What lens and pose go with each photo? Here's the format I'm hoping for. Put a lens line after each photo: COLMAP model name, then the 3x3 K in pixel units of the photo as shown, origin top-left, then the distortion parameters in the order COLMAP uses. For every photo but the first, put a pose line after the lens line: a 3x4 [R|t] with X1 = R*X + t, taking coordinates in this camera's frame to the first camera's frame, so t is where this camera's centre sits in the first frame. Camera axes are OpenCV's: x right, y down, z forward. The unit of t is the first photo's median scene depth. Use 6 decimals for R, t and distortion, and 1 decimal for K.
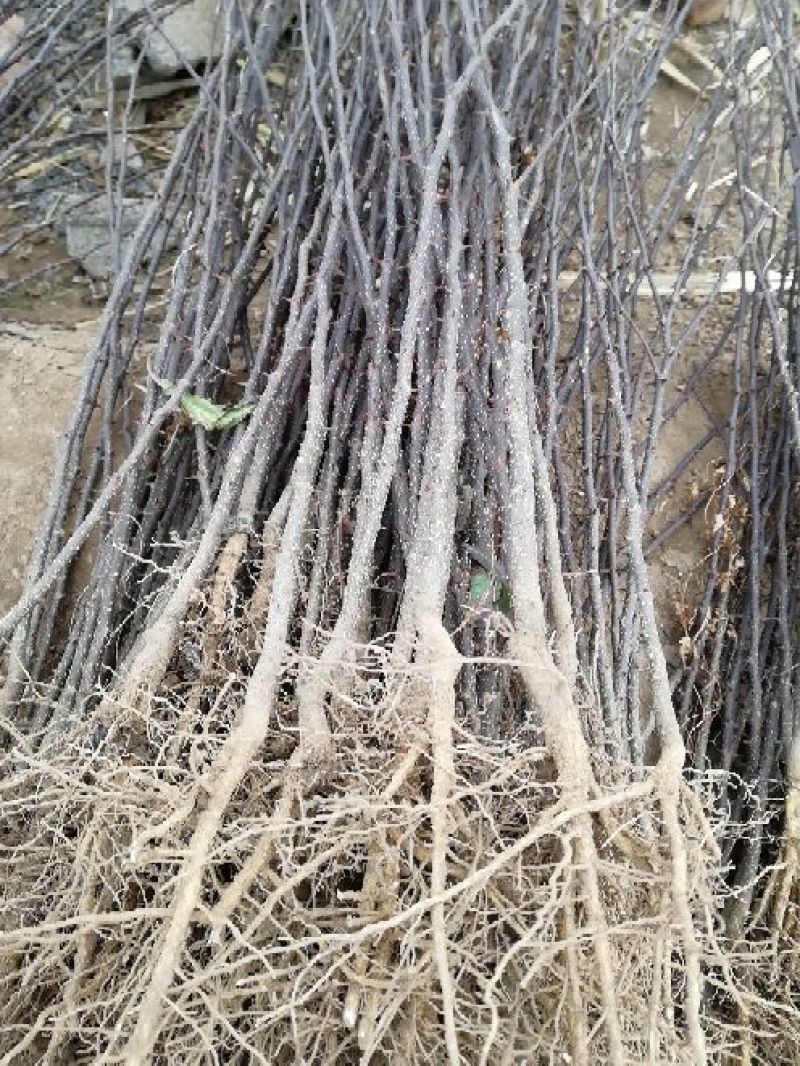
lens RADIAL K [[890.3, 0, 402.8], [0, 890.3, 532.7], [0, 0, 1]] dist [0.008146, -0.001530]
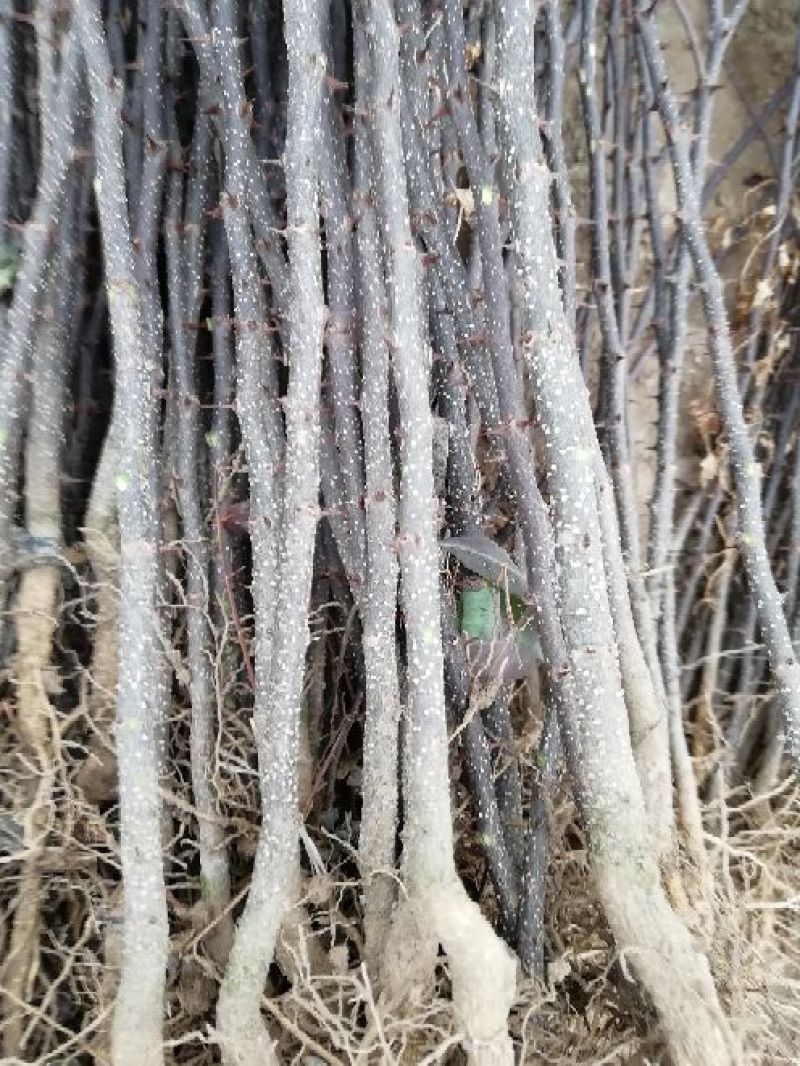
lens RADIAL K [[890.3, 0, 395.3], [0, 890.3, 533.7], [0, 0, 1]] dist [0.008146, -0.001530]
pose [[0.987326, -0.138804, 0.076949, -0.006118], [0.094344, 0.903203, 0.418717, -0.212959], [-0.127621, -0.406151, 0.904851, 0.453098]]
